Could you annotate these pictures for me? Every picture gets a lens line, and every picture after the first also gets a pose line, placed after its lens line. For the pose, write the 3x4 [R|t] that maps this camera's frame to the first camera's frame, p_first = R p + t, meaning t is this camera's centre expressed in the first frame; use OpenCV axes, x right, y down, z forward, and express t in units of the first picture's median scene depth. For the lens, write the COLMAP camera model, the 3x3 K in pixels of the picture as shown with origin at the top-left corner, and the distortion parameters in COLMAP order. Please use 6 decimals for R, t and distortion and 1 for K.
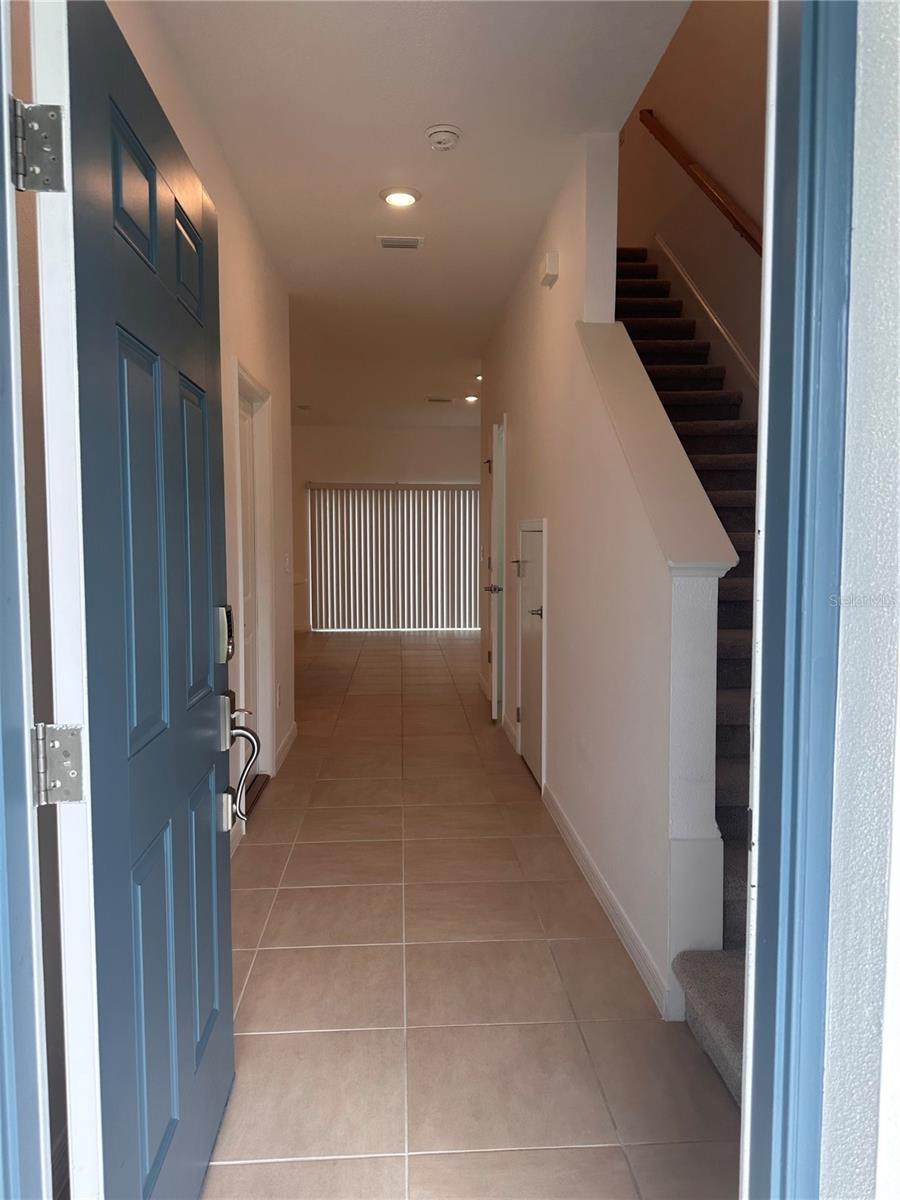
lens RADIAL K [[845.9, 0, 454.8], [0, 845.9, 599.7], [0, 0, 1]] dist [0.086600, -0.108136]
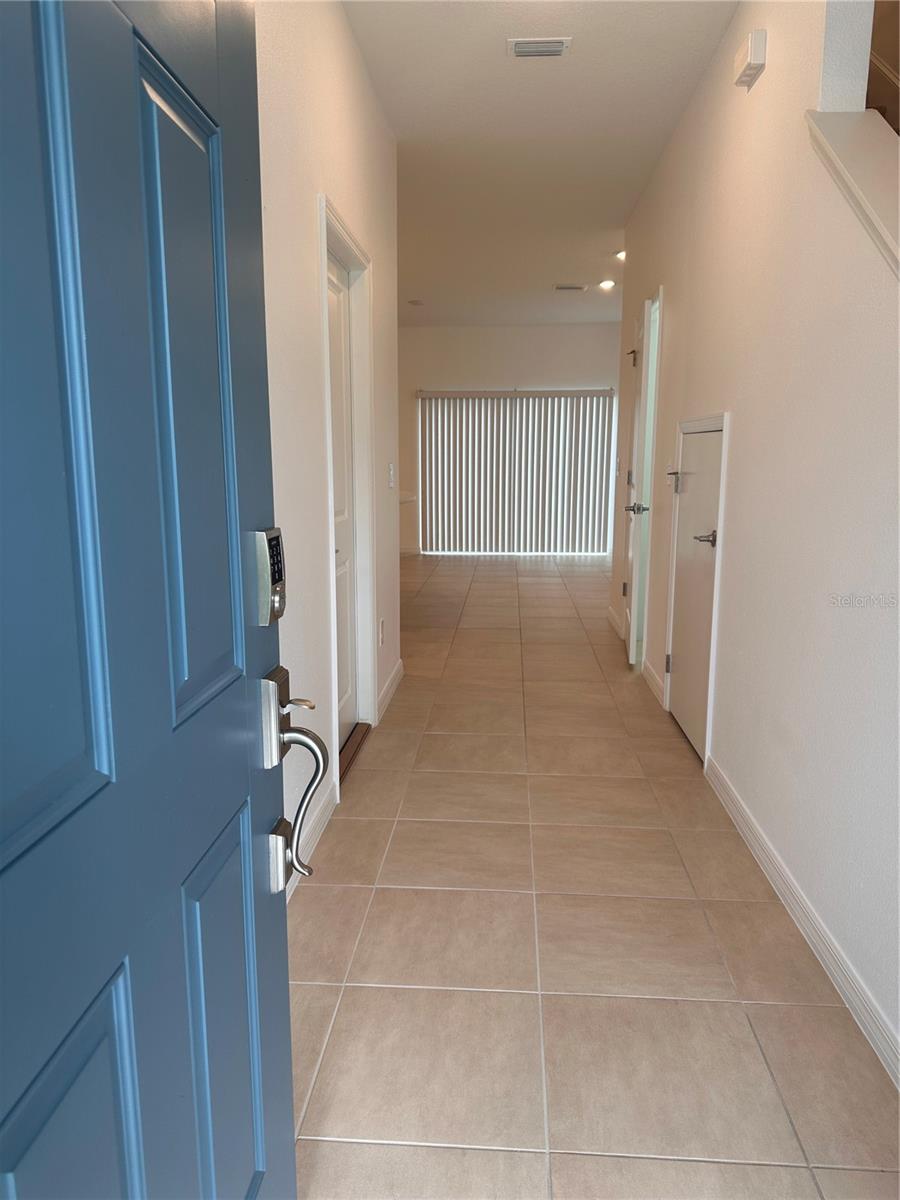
lens RADIAL K [[853.3, 0, 450.0], [0, 853.3, 600.0], [0, 0, 1]] dist [0.096981, -0.120602]
pose [[0.990863, 0.022172, -0.133040, -0.024904], [-0.009798, 0.995622, 0.092956, -0.000069], [0.134519, -0.090803, 0.986742, 0.164233]]
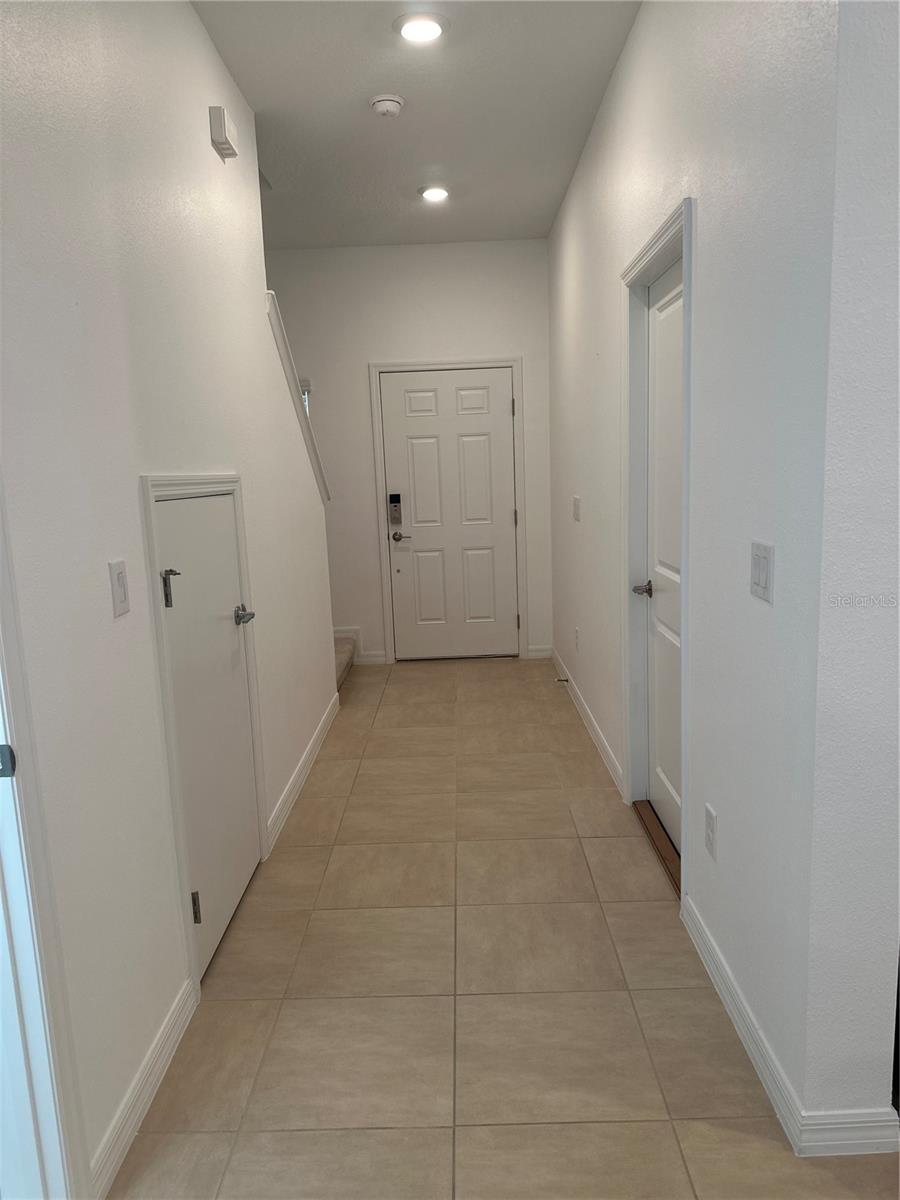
lens RADIAL K [[845.9, 0, 454.8], [0, 845.9, 599.7], [0, 0, 1]] dist [0.086600, -0.108136]
pose [[-0.997034, 0.026041, 0.072419, -0.101927], [0.041972, 0.972739, 0.228072, -0.124781], [-0.064505, 0.230435, -0.970947, 1.422513]]
